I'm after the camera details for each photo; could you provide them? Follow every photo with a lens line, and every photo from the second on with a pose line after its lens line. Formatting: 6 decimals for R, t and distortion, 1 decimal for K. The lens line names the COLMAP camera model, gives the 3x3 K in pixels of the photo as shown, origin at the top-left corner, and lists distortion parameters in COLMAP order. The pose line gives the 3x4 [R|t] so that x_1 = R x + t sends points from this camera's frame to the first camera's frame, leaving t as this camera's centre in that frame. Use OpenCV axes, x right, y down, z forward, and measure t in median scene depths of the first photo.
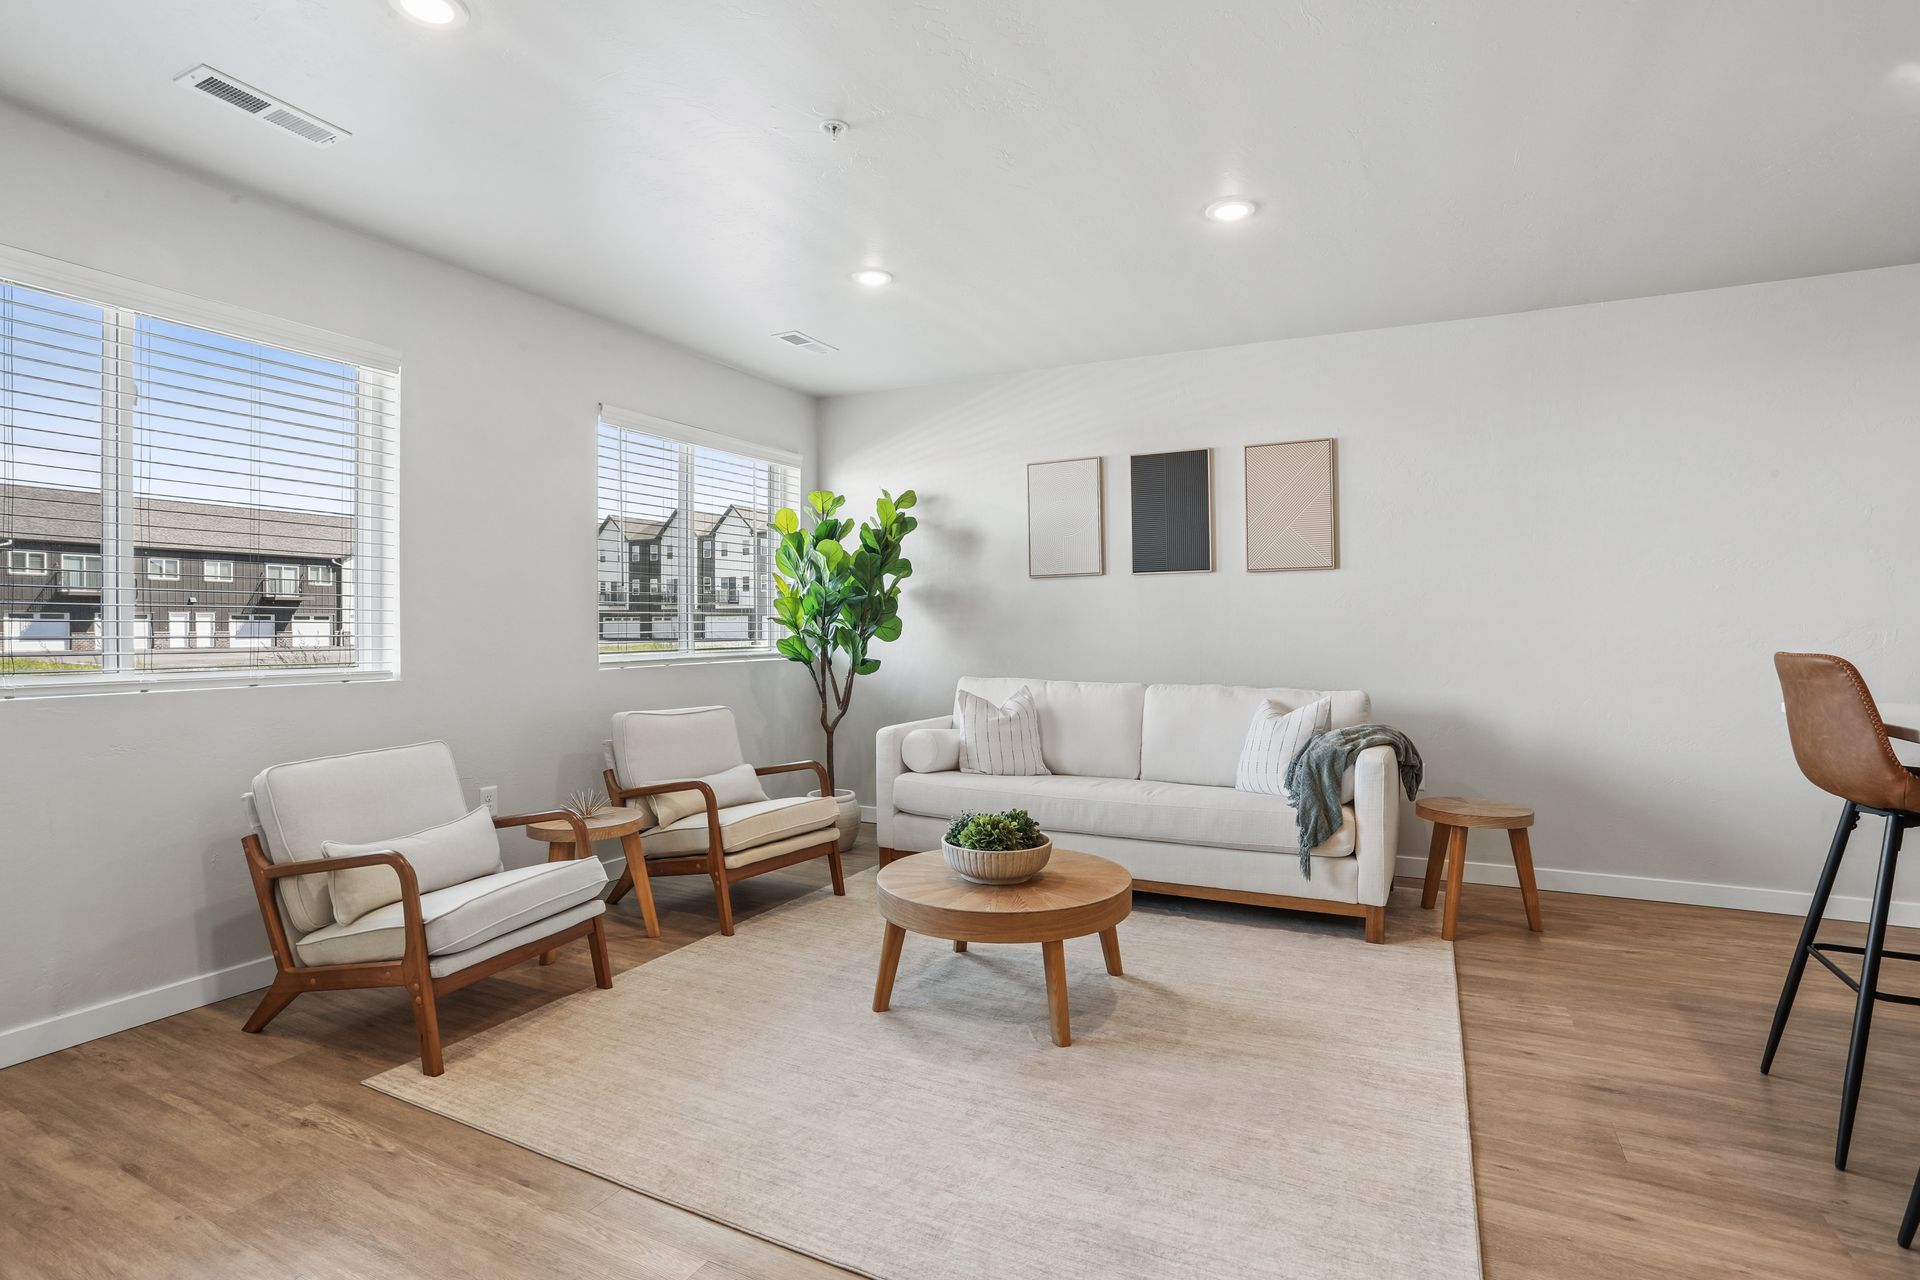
lens RADIAL K [[937.9, 0, 964.9], [0, 937.9, 614.3], [0, 0, 1]] dist [-0.044980, 0.016798]
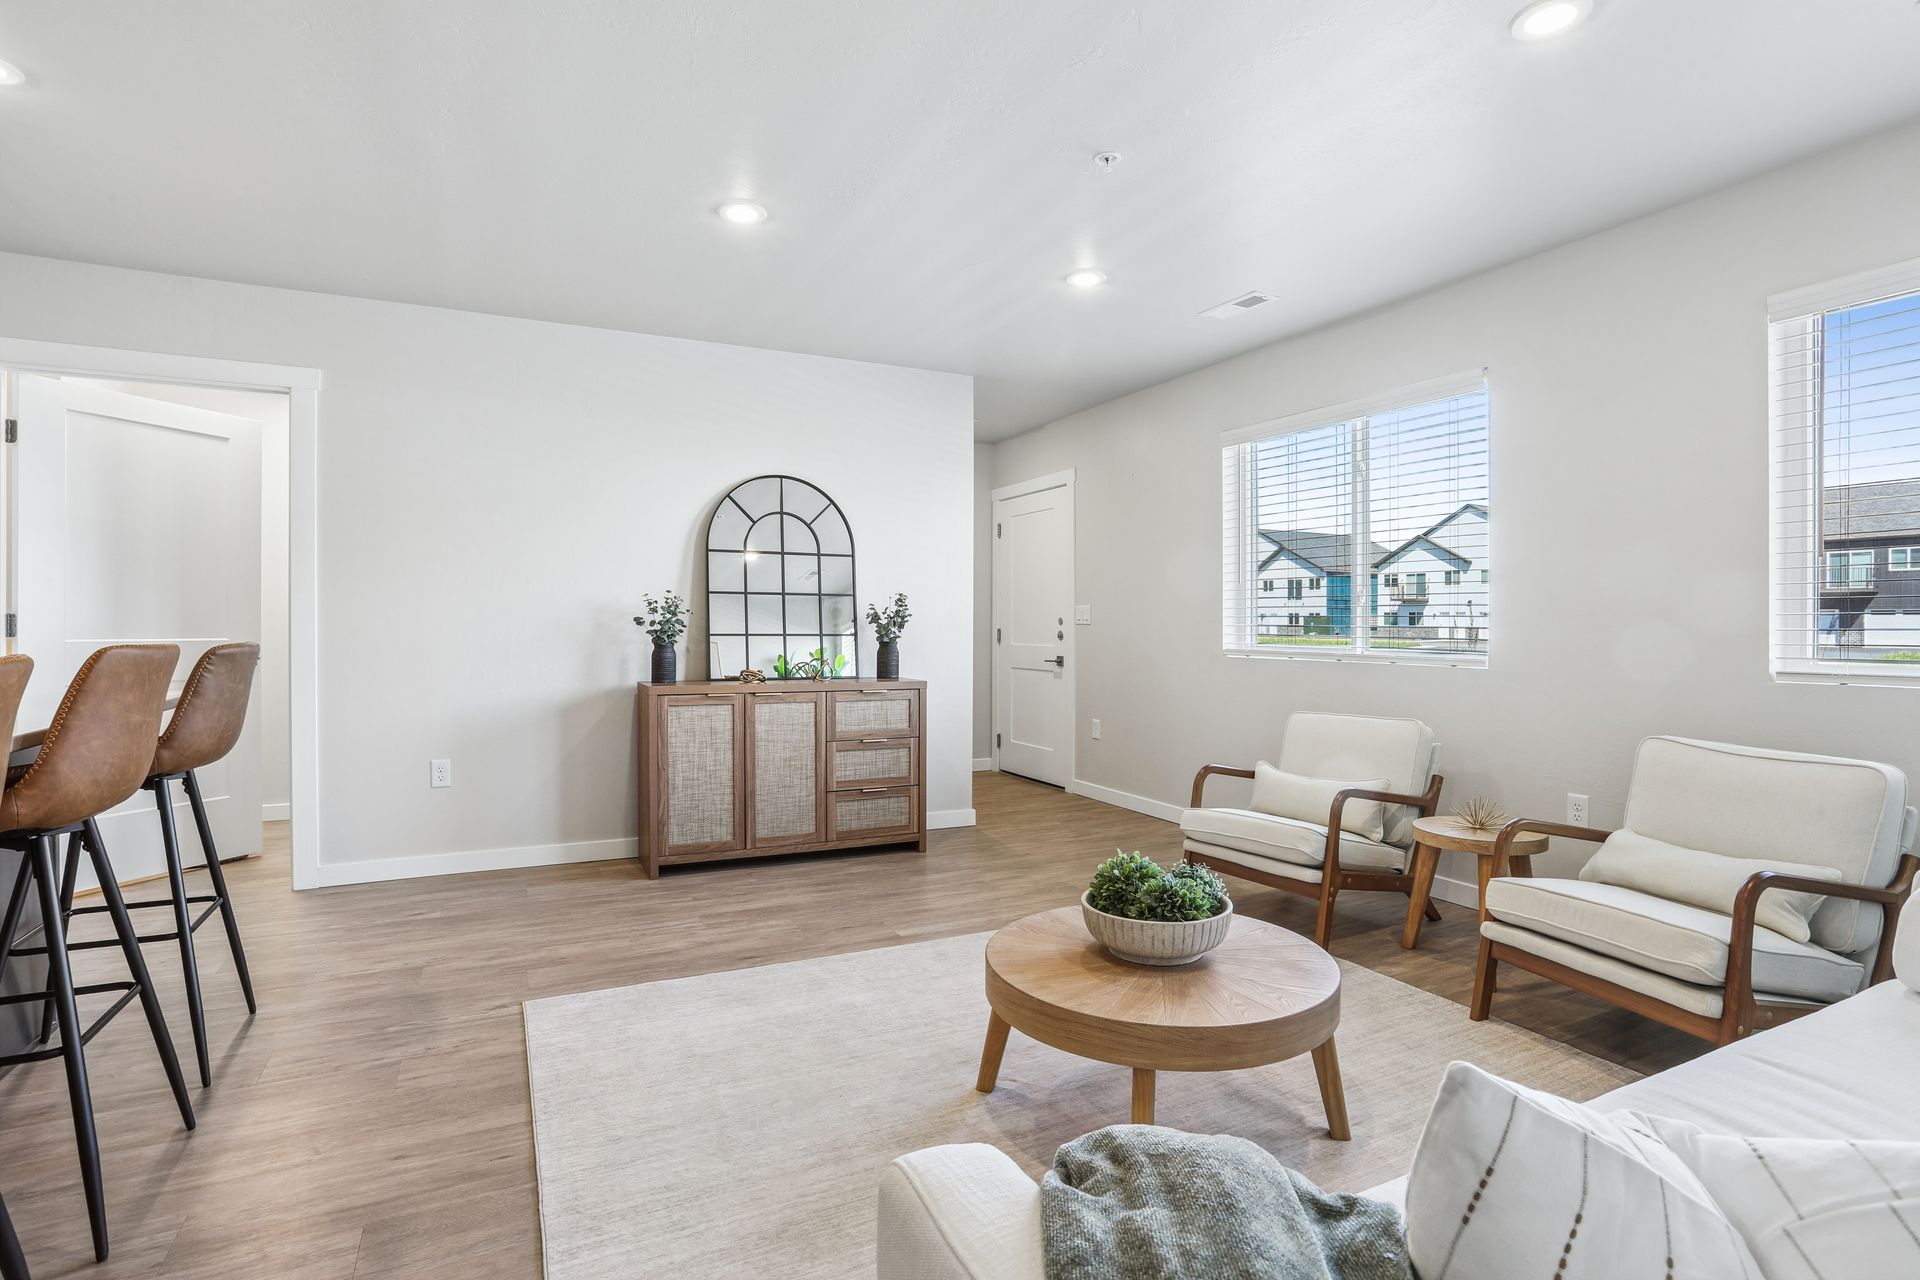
lens RADIAL K [[937.9, 0, 964.9], [0, 937.9, 614.3], [0, 0, 1]] dist [-0.044980, 0.016798]
pose [[-0.601560, -0.006333, -0.798802, 0.735019], [0.007034, 0.999888, -0.013224, 0.021100], [0.798797, -0.013574, -0.601448, 1.355766]]
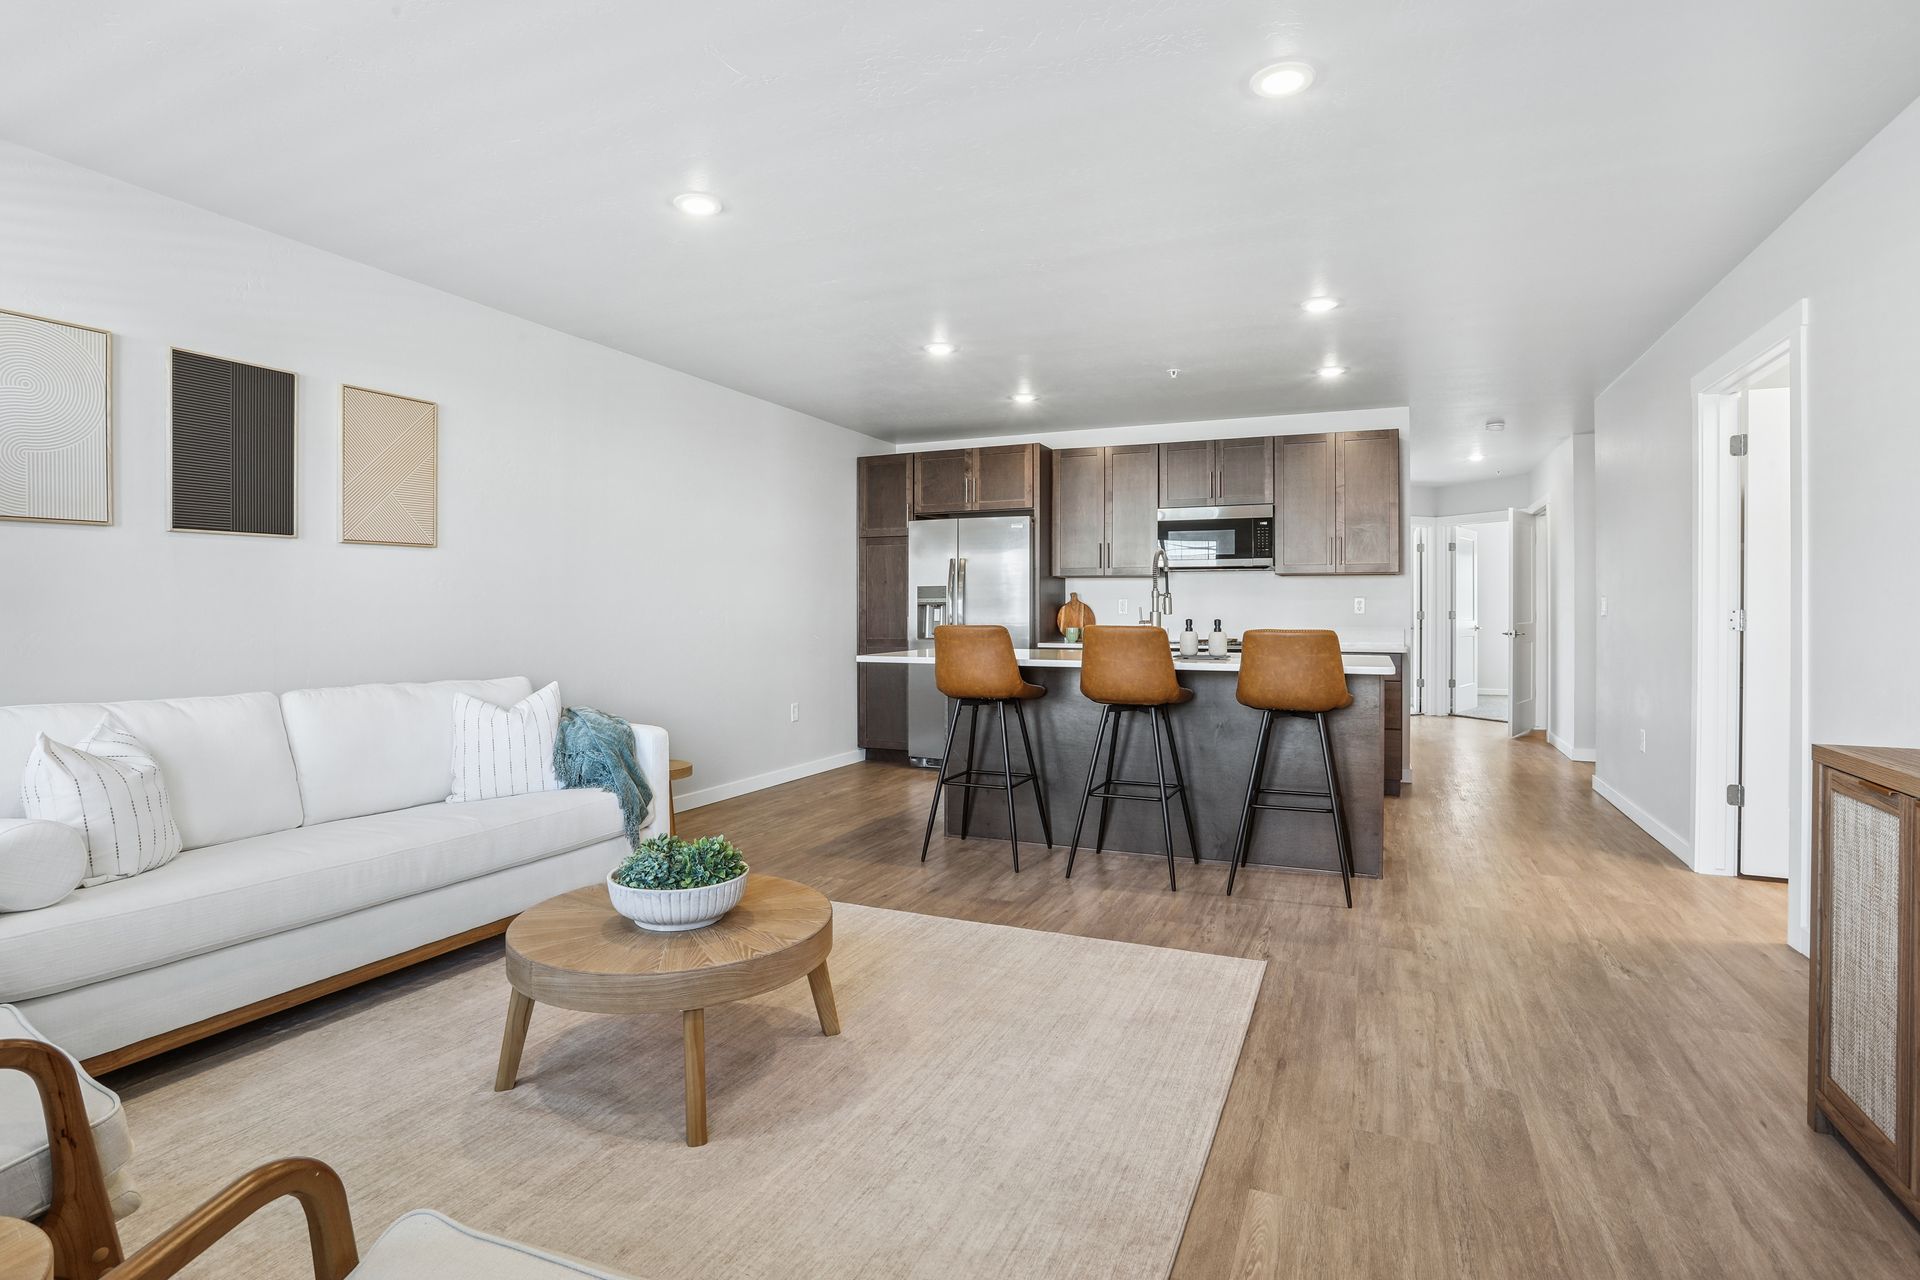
lens RADIAL K [[936.0, 0, 941.5], [0, 936.0, 625.5], [0, 0, 1]] dist [-0.068509, 0.025476]
pose [[-0.017036, -0.008964, 0.999815, -0.772640], [-0.011139, 0.999899, 0.008775, 0.020617], [-0.999793, -0.010987, -0.017134, 0.806632]]
